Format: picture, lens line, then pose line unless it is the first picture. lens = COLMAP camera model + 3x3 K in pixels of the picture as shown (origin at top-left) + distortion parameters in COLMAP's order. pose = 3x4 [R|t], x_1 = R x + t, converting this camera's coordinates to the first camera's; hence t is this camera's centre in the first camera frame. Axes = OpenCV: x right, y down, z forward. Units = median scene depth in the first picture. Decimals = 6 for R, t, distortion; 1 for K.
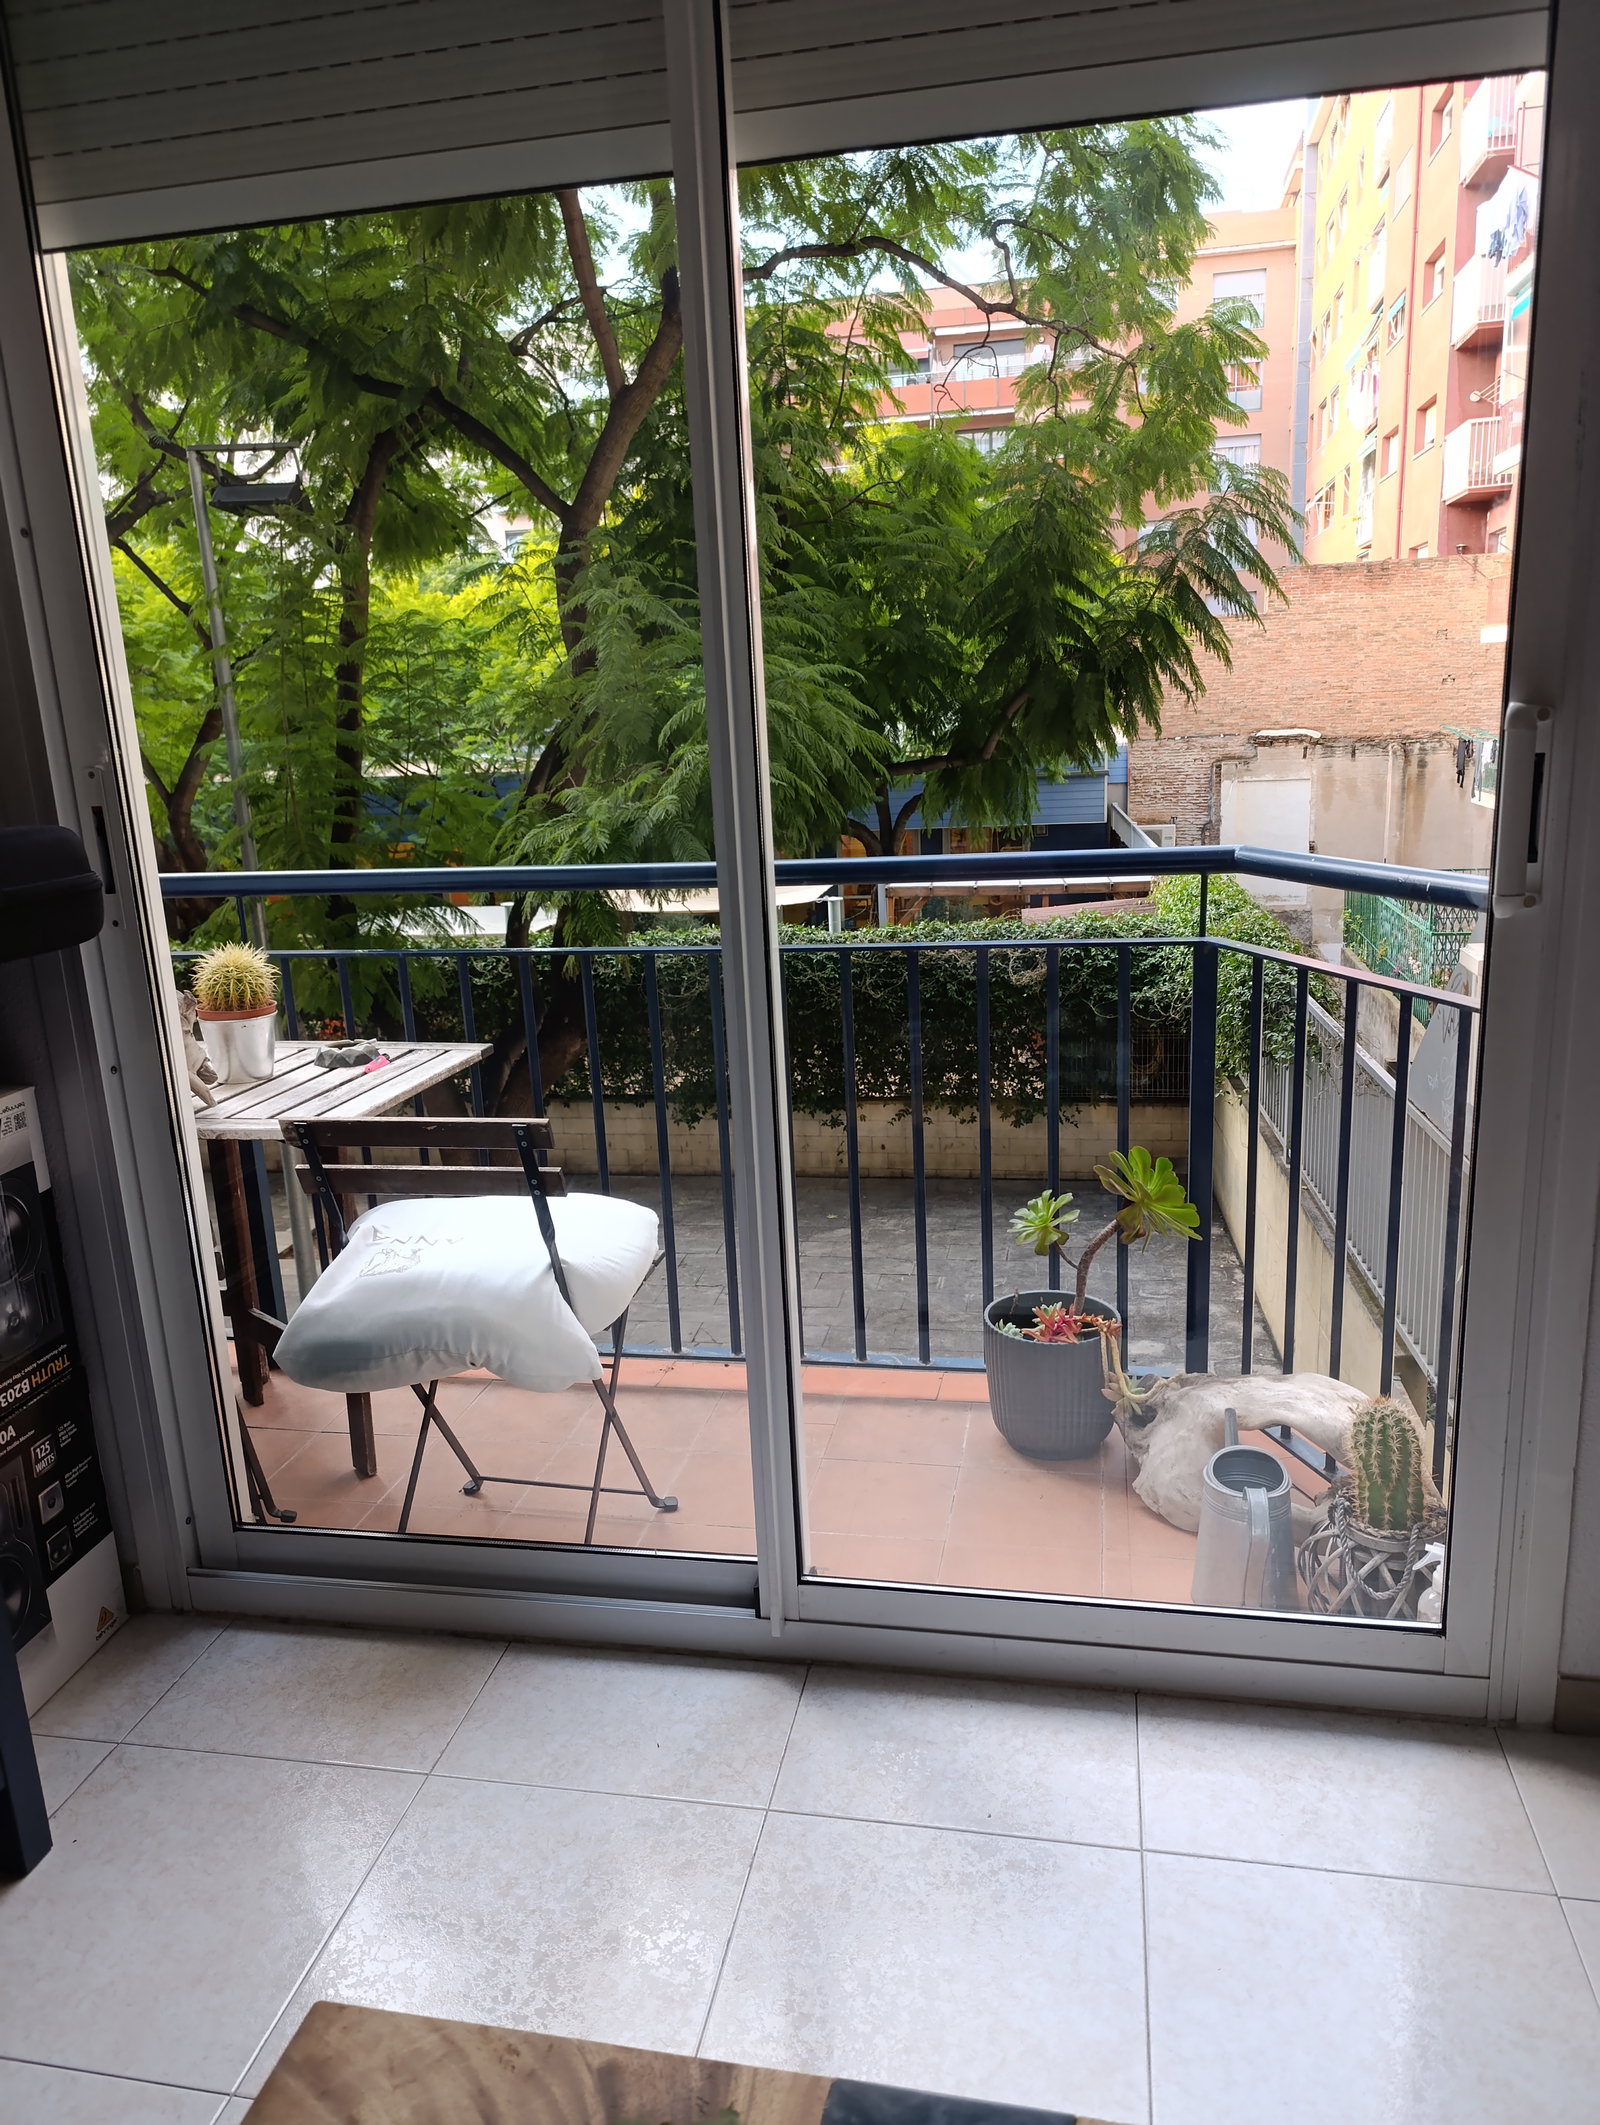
lens RADIAL K [[1449.5, 0, 800.0], [0, 1449.5, 1062.5], [0, 0, 1]] dist [0.037700, -0.035969]
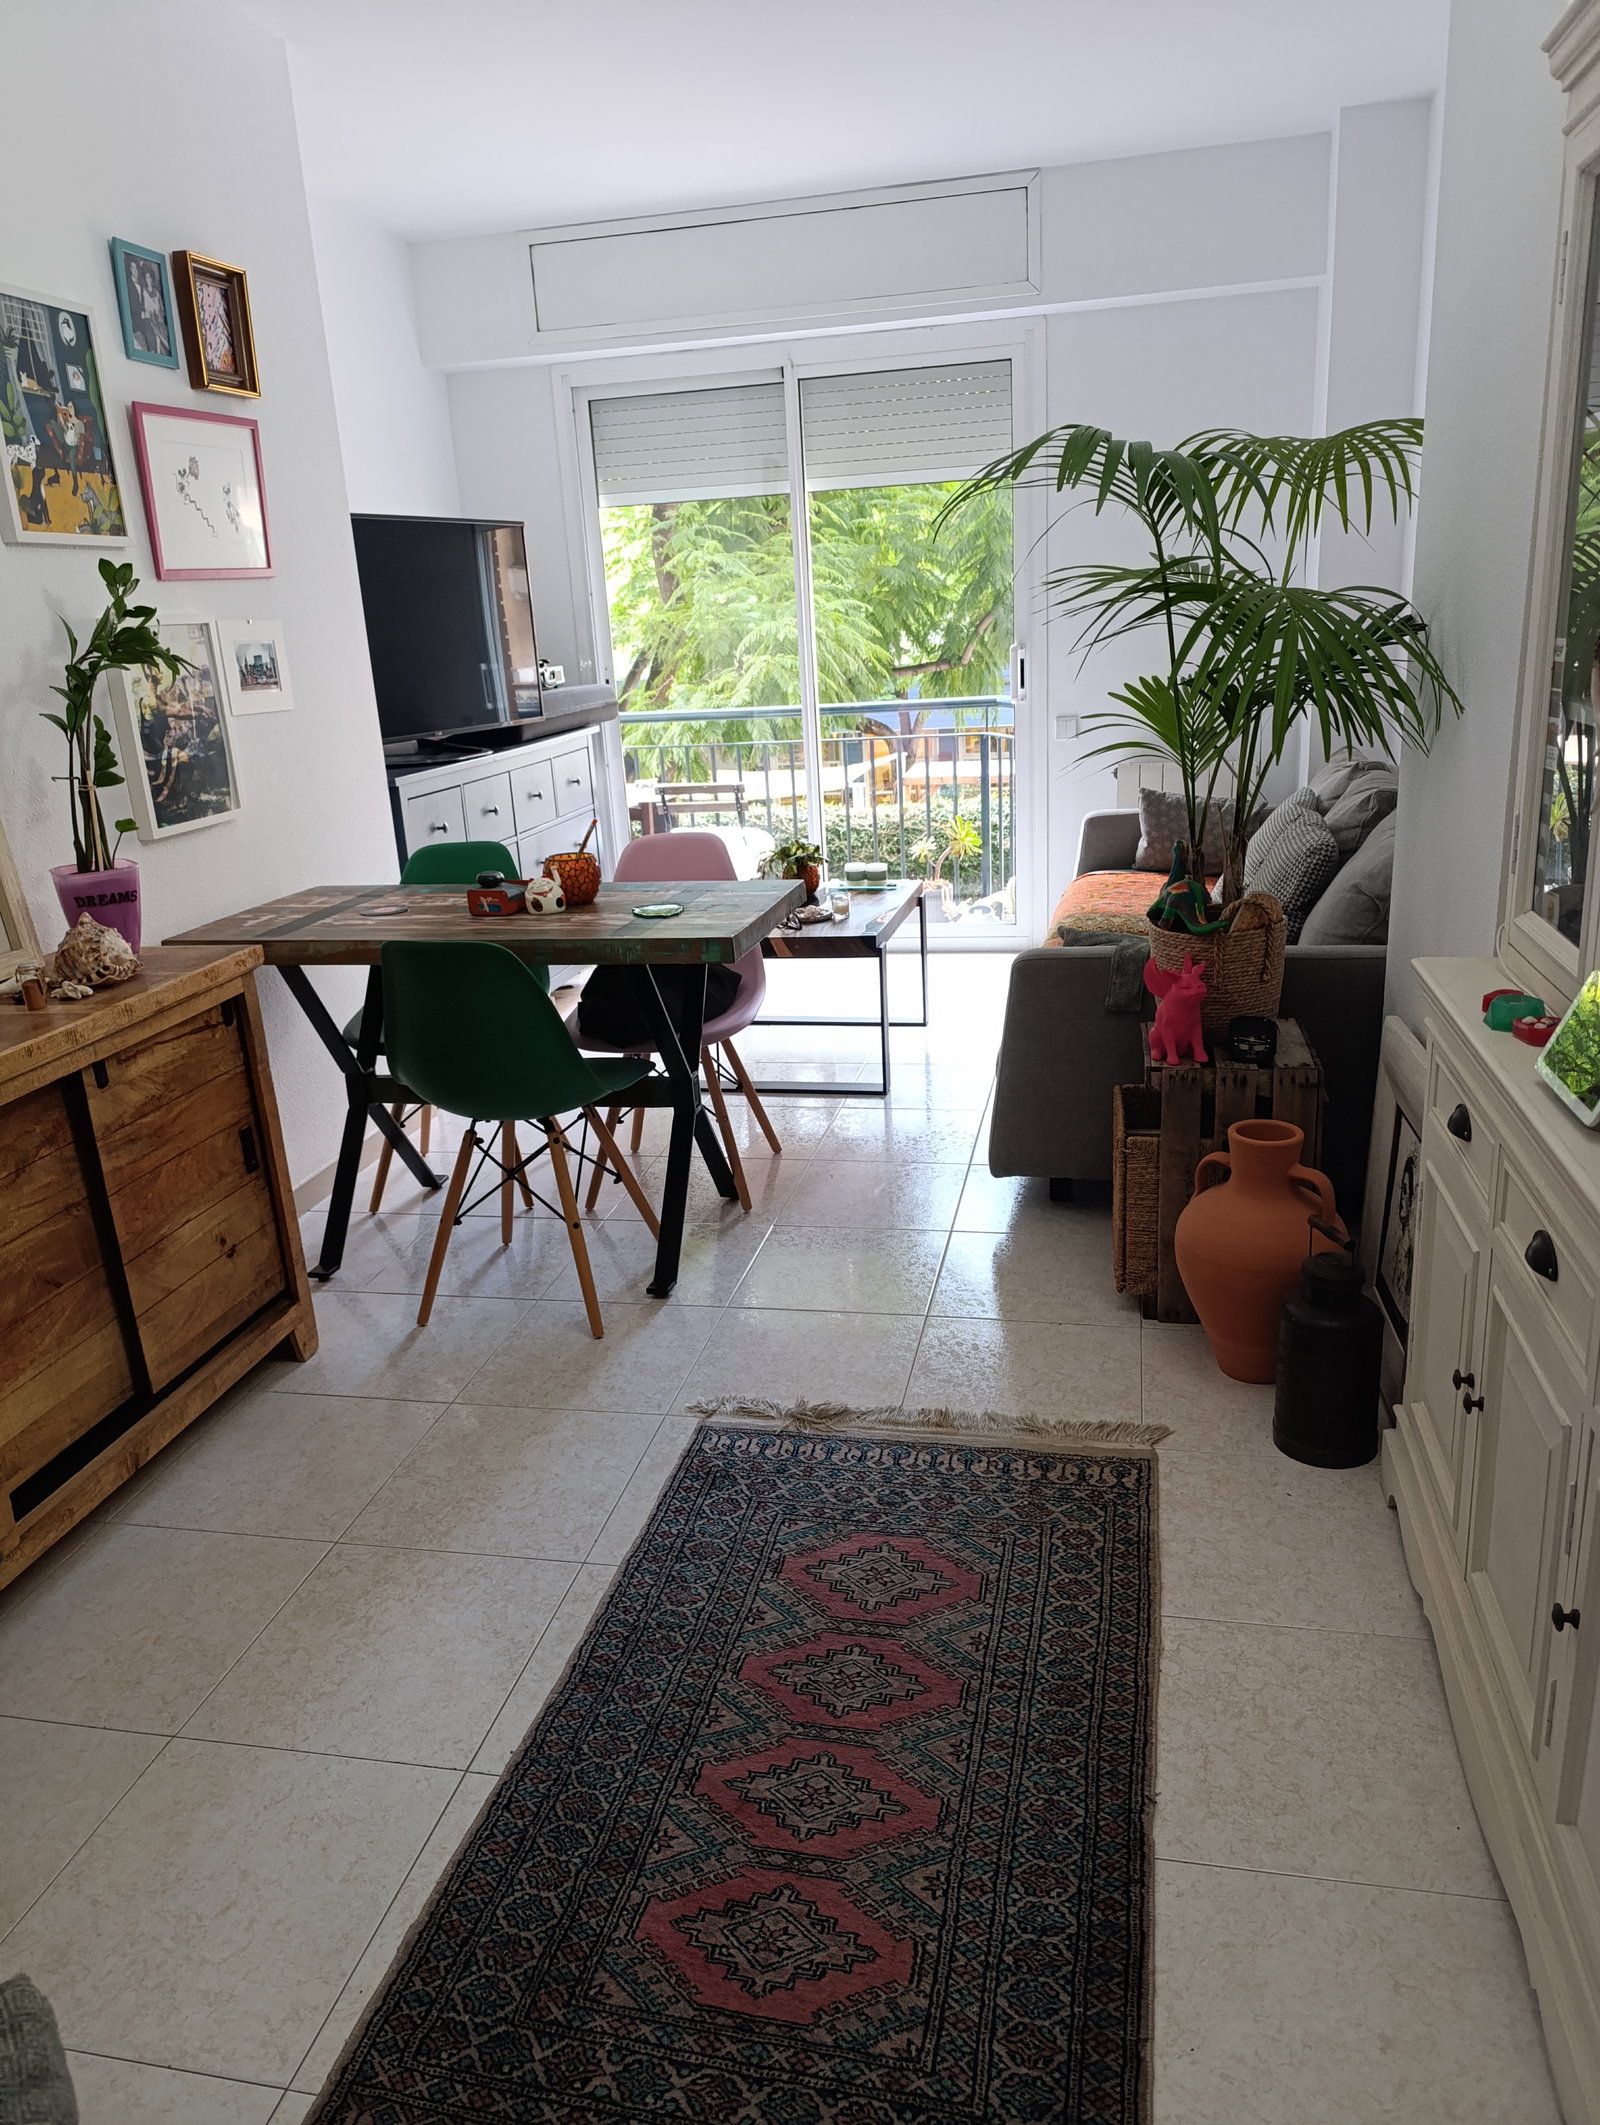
lens RADIAL K [[1449.5, 0, 800.0], [0, 1449.5, 1062.5], [0, 0, 1]] dist [0.037700, -0.035969]
pose [[0.999727, -0.004873, -0.022847, 0.002380], [0.006235, 0.998184, 0.059907, 0.091115], [0.022514, -0.060033, 0.997942, -0.430959]]
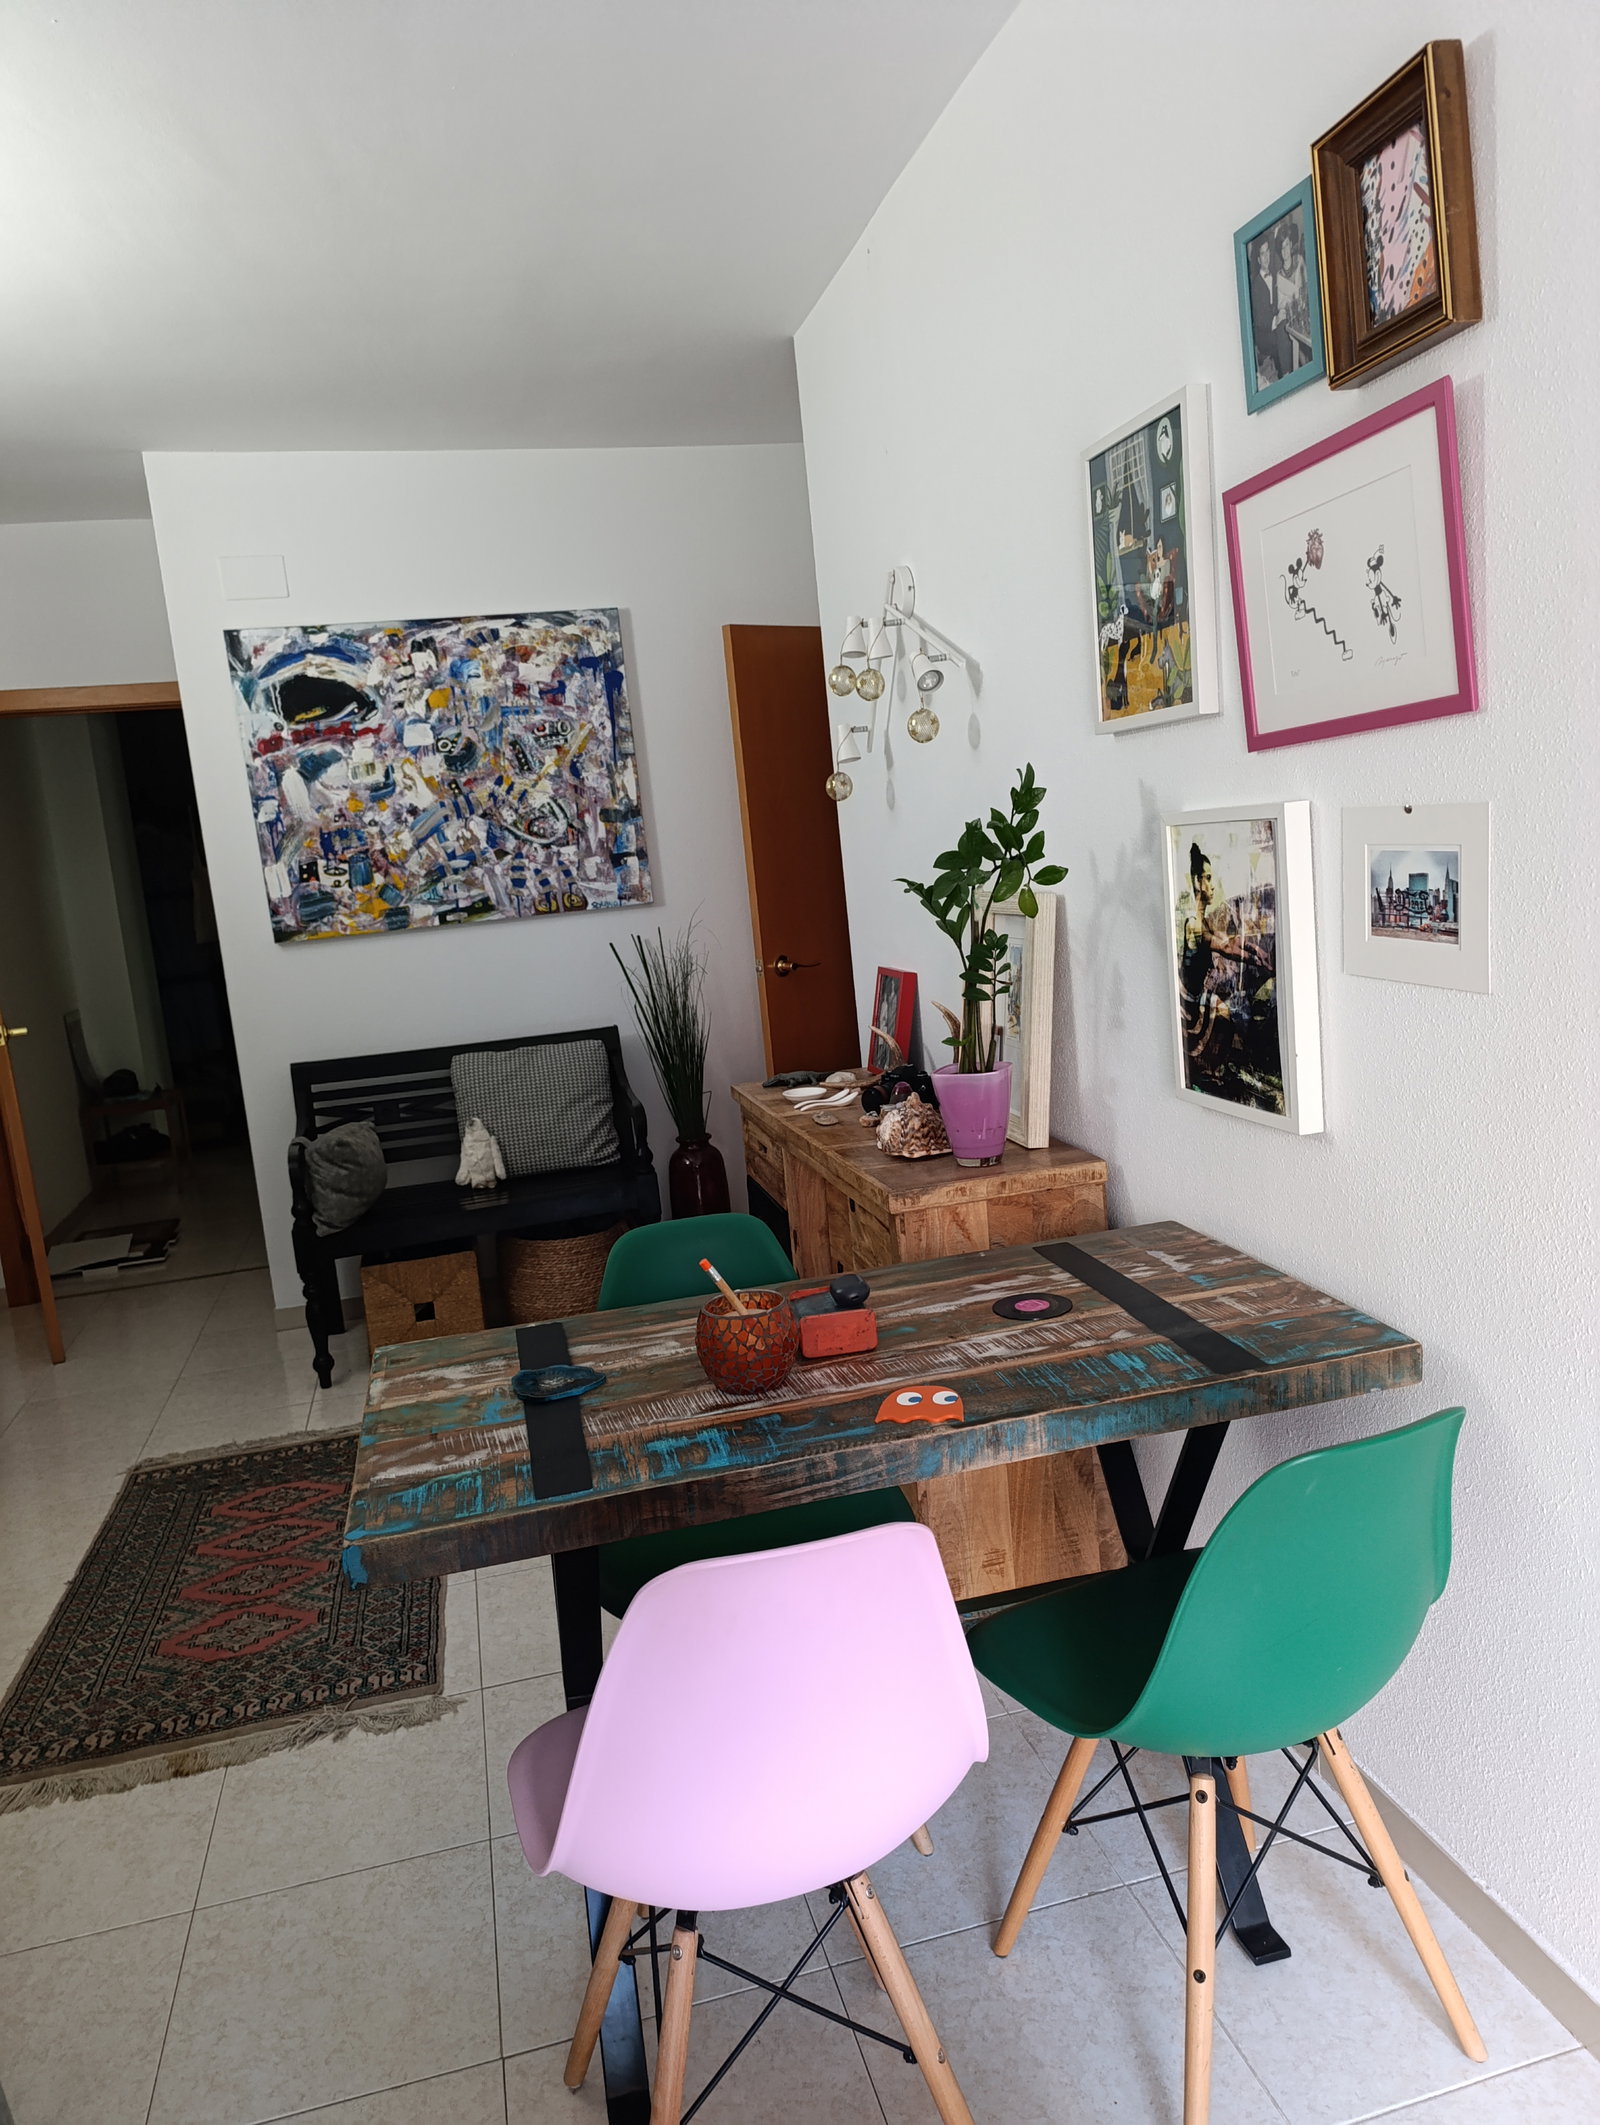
lens RADIAL K [[1449.5, 0, 800.0], [0, 1449.5, 1062.5], [0, 0, 1]] dist [0.037700, -0.035969]
pose [[-0.894352, 0.191397, -0.404353, 0.012600], [0.023804, 0.922937, 0.384215, -0.378391], [0.446730, 0.333998, -0.829987, 1.337671]]
